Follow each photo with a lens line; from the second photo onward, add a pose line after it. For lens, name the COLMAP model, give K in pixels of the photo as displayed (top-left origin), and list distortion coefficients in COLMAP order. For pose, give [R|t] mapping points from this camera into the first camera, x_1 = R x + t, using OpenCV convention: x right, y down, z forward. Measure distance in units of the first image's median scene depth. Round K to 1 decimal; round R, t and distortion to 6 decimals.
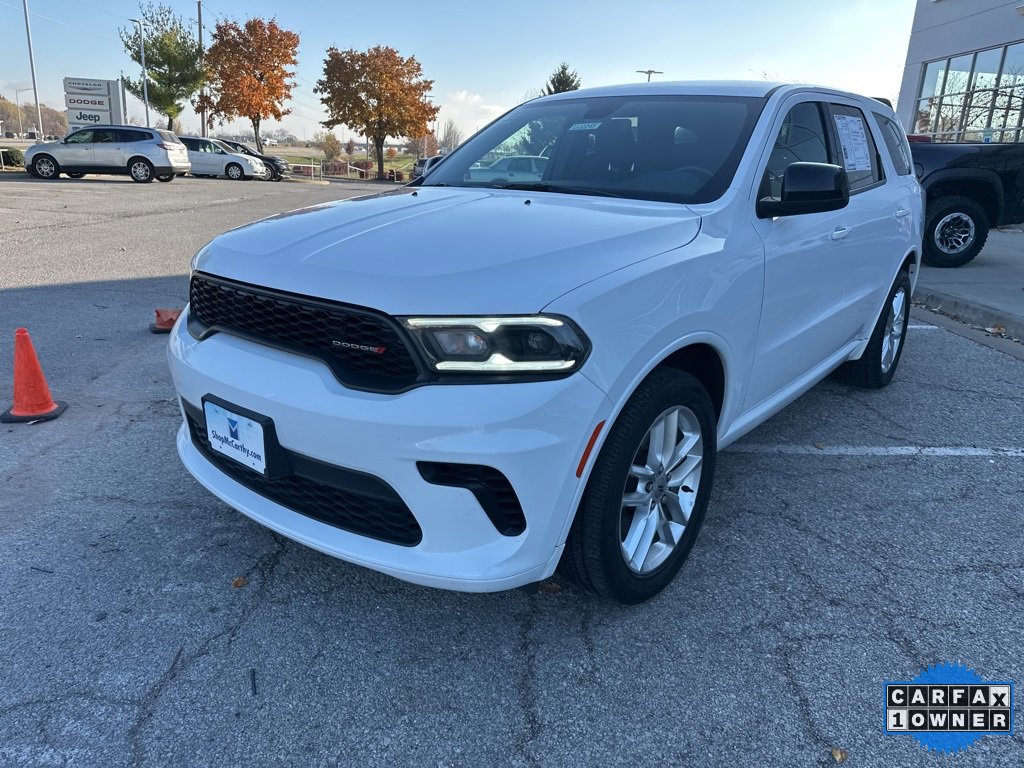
lens RADIAL K [[725.8, 0, 510.6], [0, 725.8, 372.8], [0, 0, 1]] dist [0.031367, -0.040340]
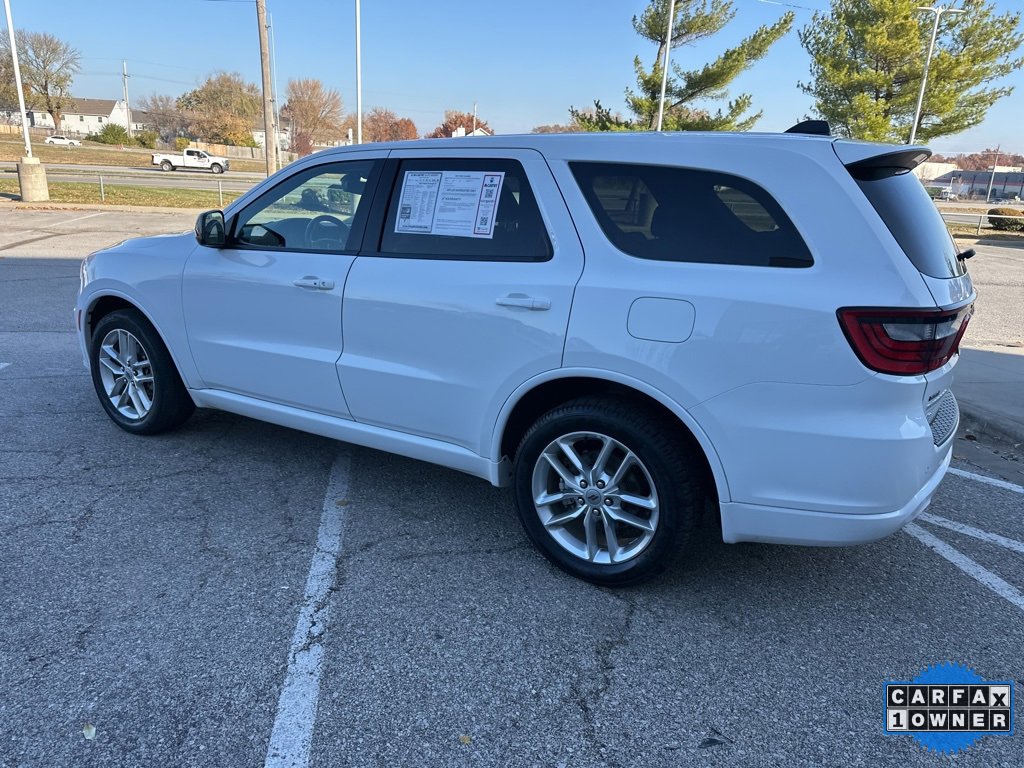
lens RADIAL K [[720.9, 0, 510.4], [0, 720.9, 388.6], [0, 0, 1]] dist [0.030759, -0.032778]
pose [[0.141045, 0.250150, -0.957878, 0.159515], [-0.315857, 0.928356, 0.195932, -0.036047], [0.938265, 0.274918, 0.209951, 0.114216]]
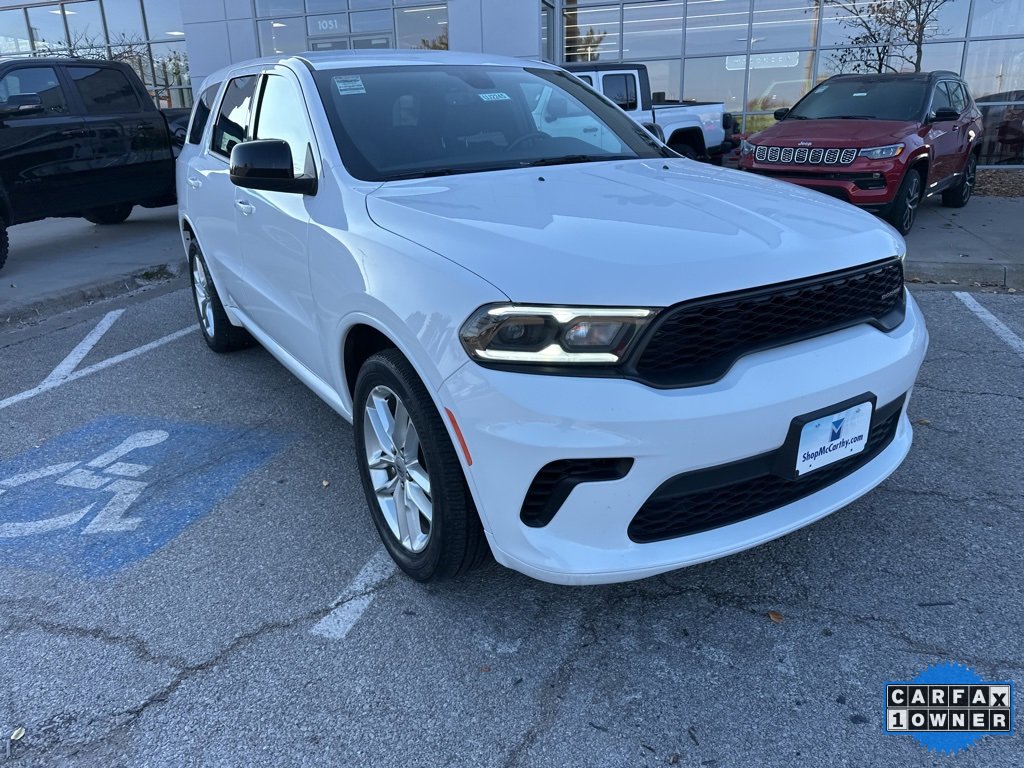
lens RADIAL K [[726.1, 0, 505.2], [0, 726.1, 375.2], [0, 0, 1]] dist [0.042240, -0.053547]
pose [[0.326218, -0.346159, 0.879634, -0.089277], [0.305124, 0.919290, 0.248607, -0.023852], [-0.894696, 0.187297, 0.405511, 0.067015]]
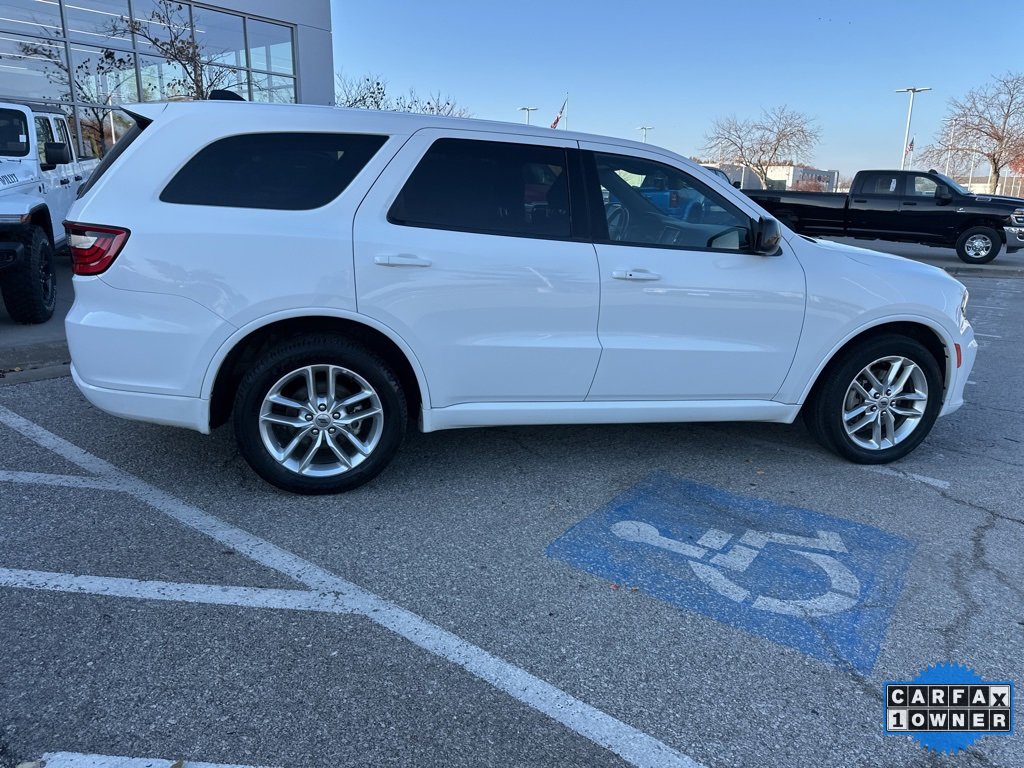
lens RADIAL K [[719.1, 0, 509.1], [0, 719.1, 382.6], [0, 0, 1]] dist [0.036237, -0.042322]
pose [[-0.790209, -0.221558, 0.571386, -0.050692], [0.111855, 0.864557, 0.489929, -0.074227], [-0.602543, 0.451058, -0.658398, 0.233420]]
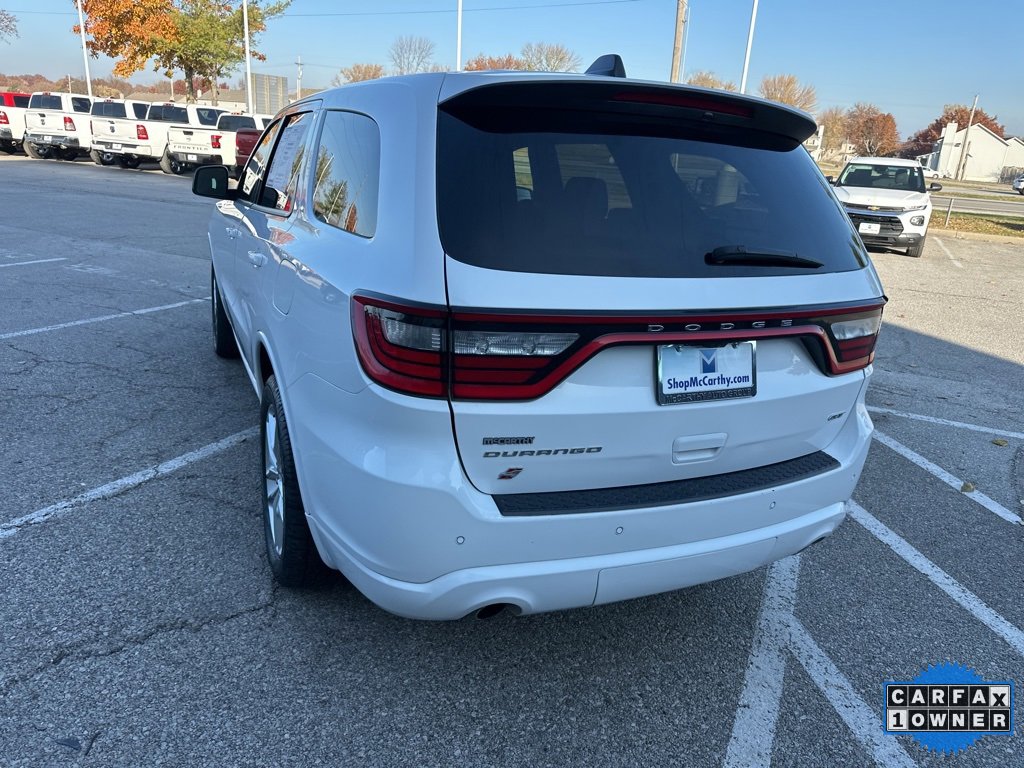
lens RADIAL K [[725.8, 0, 510.6], [0, 725.8, 372.8], [0, 0, 1]] dist [0.031367, -0.040340]
pose [[-0.441898, 0.202638, -0.873879, 0.136188], [-0.332318, 0.867866, 0.369288, -0.059337], [0.833241, 0.453593, -0.316167, 0.190796]]
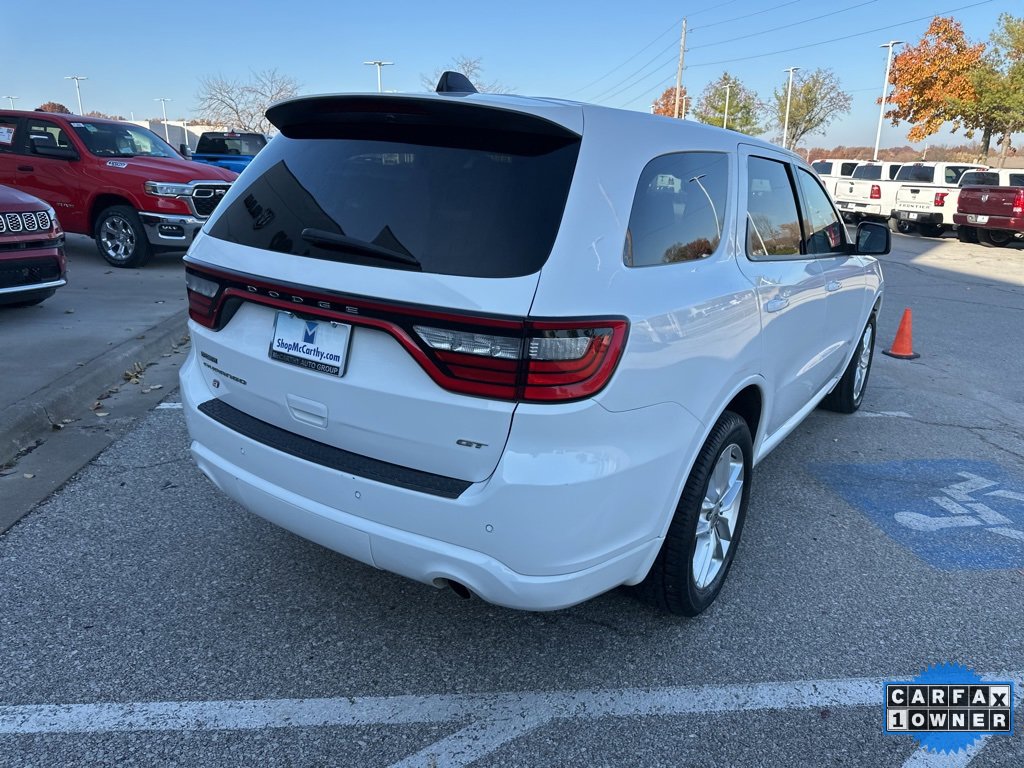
lens RADIAL K [[724.1, 0, 509.1], [0, 724.1, 376.8], [0, 0, 1]] dist [0.023483, -0.026756]
pose [[-0.993965, -0.047199, -0.099029, 0.064703], [-0.093079, 0.840598, 0.533603, -0.077413], [0.058058, 0.539600, -0.839917, 0.244363]]
